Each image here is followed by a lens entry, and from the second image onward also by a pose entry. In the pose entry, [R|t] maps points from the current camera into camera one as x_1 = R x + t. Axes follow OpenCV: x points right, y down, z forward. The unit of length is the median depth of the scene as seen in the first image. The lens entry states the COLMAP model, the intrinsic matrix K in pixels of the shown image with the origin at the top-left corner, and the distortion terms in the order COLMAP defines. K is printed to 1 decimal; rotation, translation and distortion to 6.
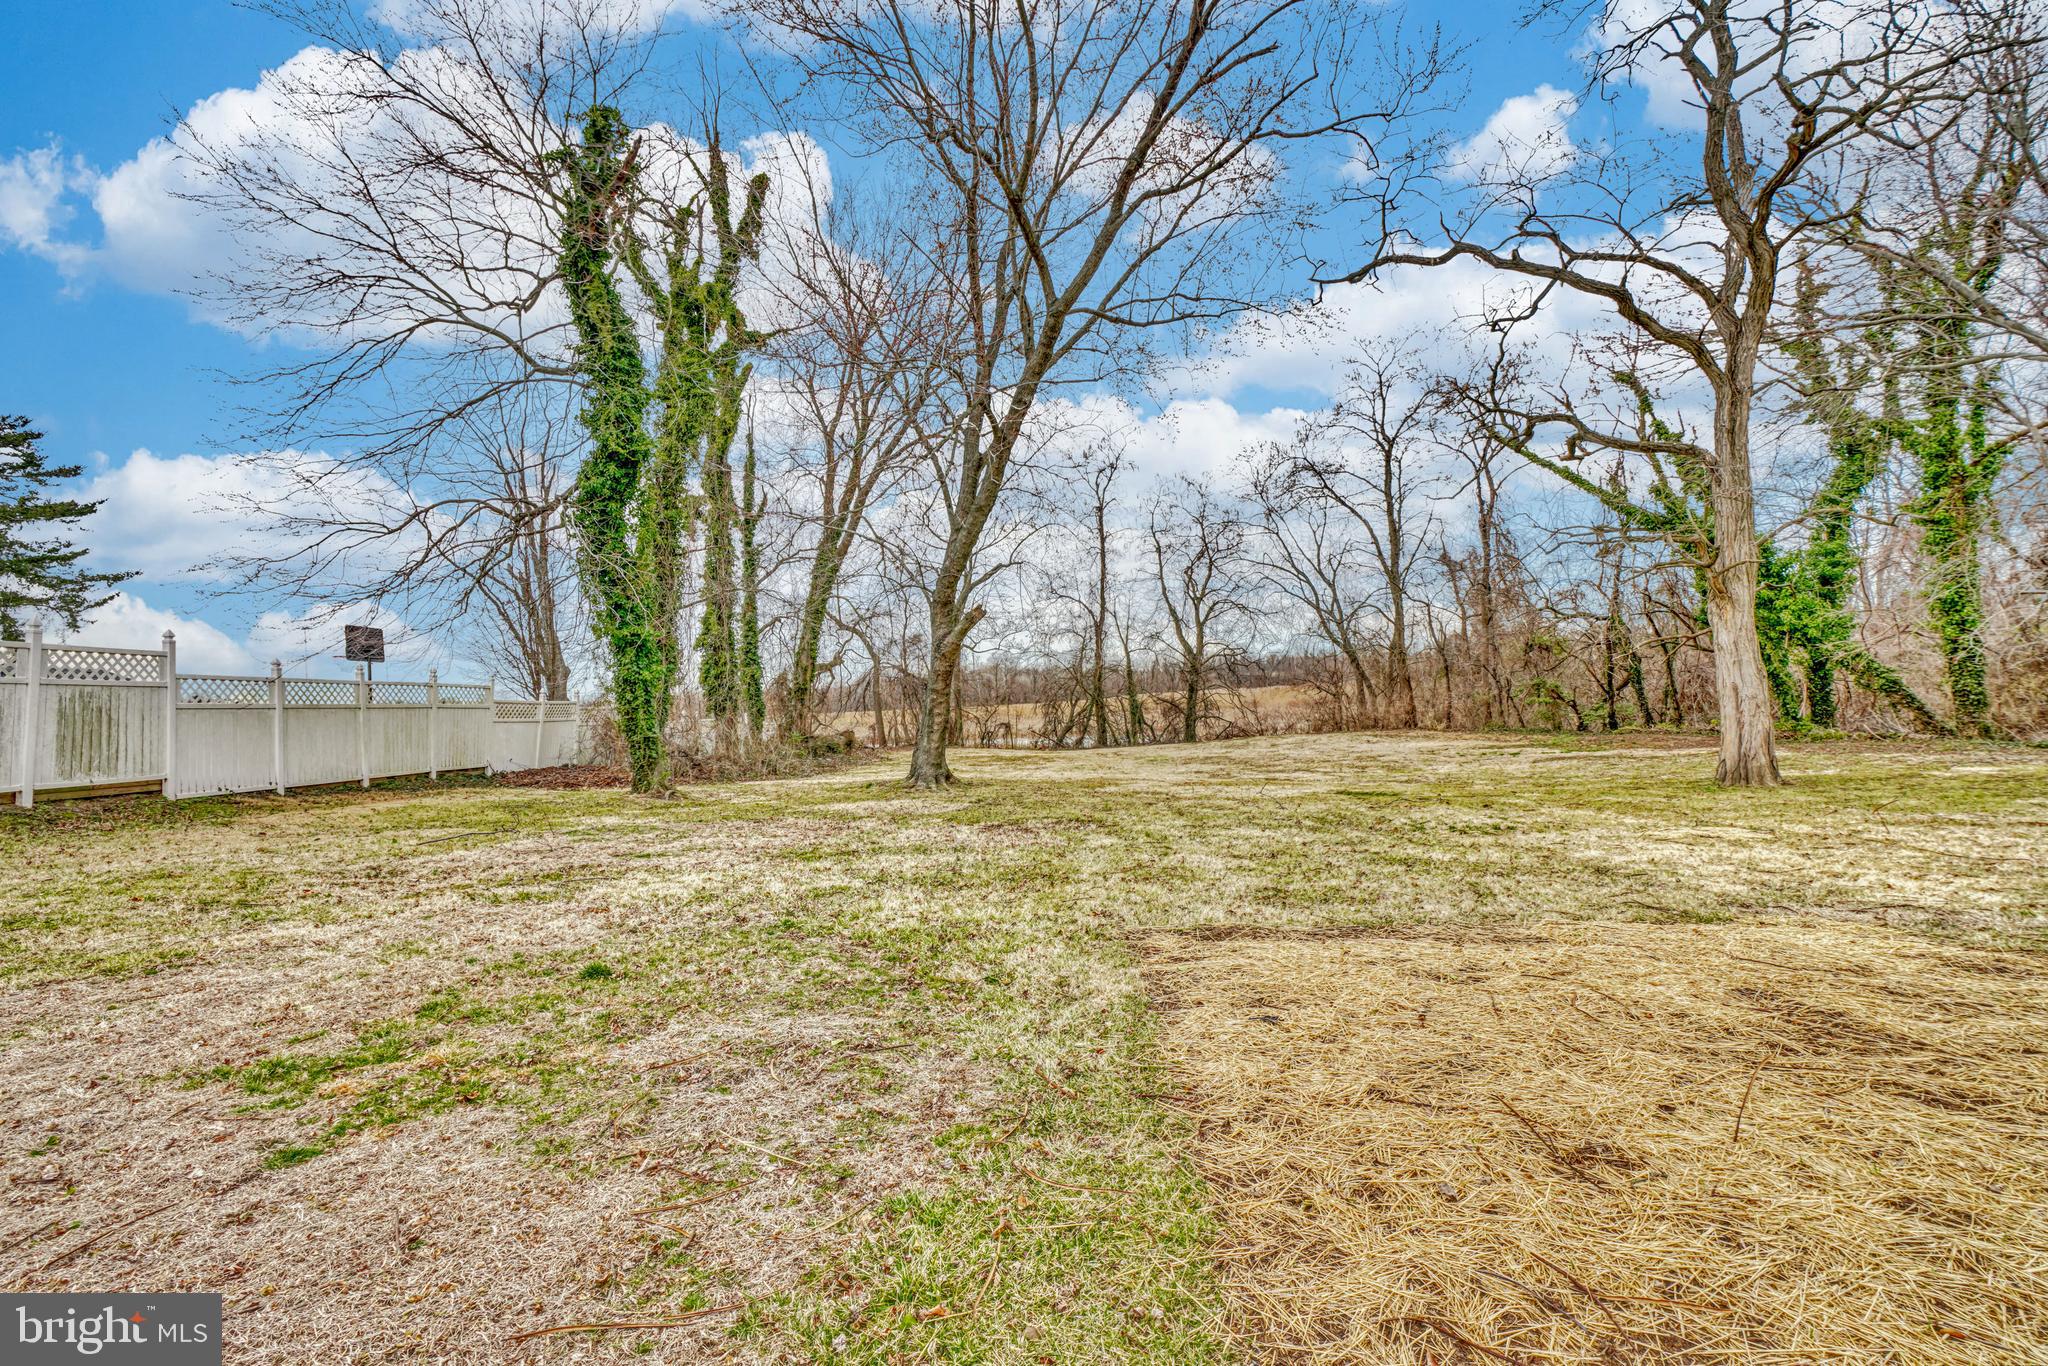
lens RADIAL K [[930.5, 0, 1011.4], [0, 930.5, 703.1], [0, 0, 1]] dist [0.002569, 0.000352]
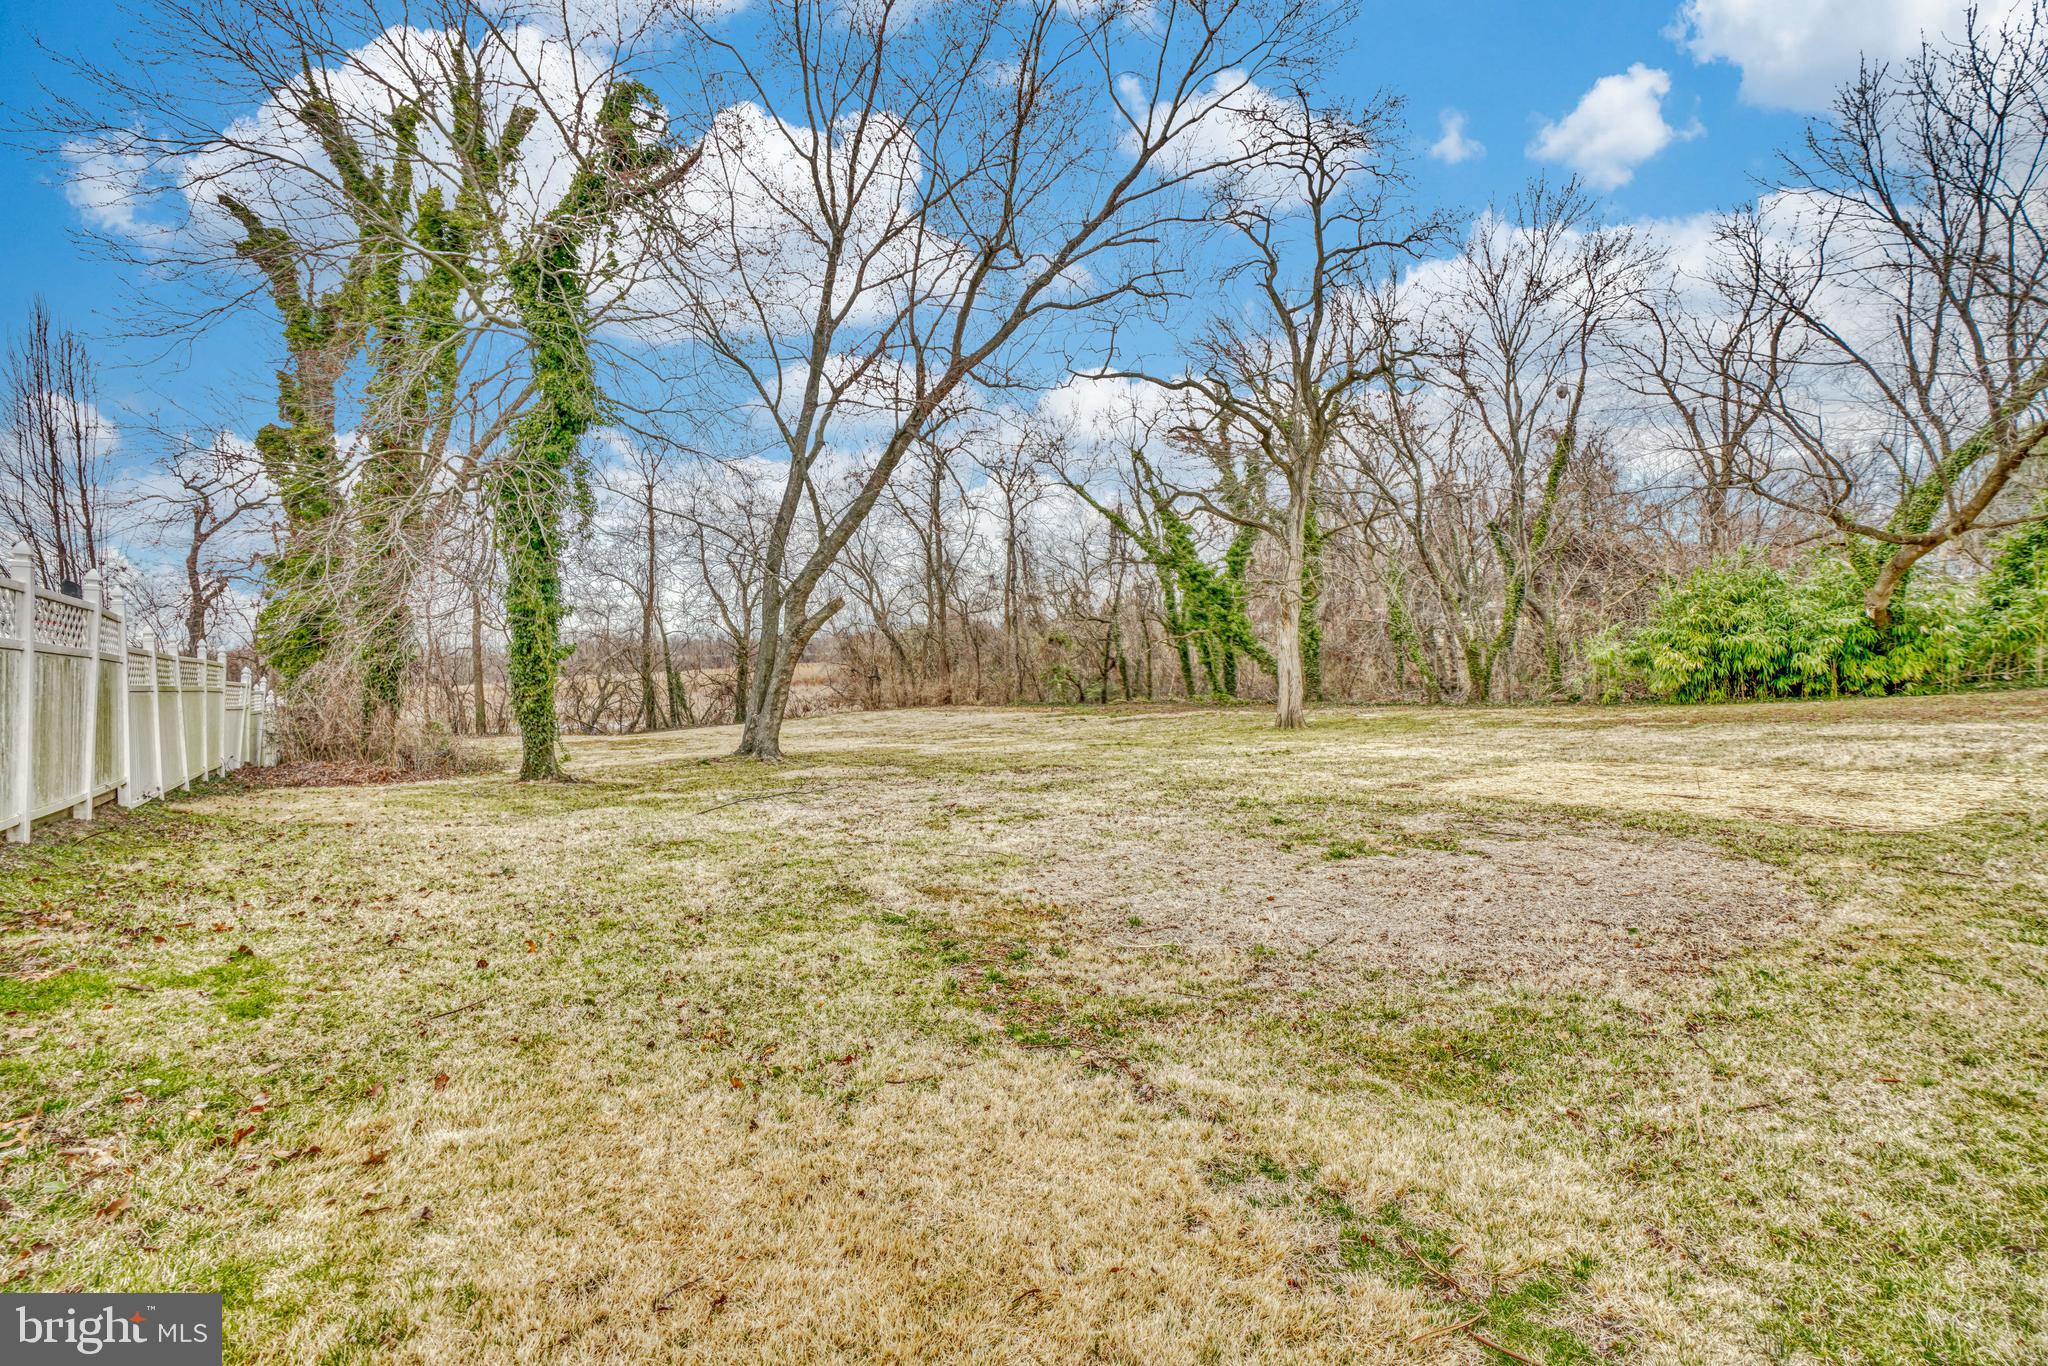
lens RADIAL K [[936.6, 0, 1024.0], [0, 936.6, 683.0], [0, 0, 1]] dist [-0.001946, -0.000029]
pose [[0.793943, -0.008699, 0.607930, -0.421352], [0.010344, 0.999946, 0.000800, -0.002450], [-0.607904, 0.005653, 0.793990, -0.026732]]
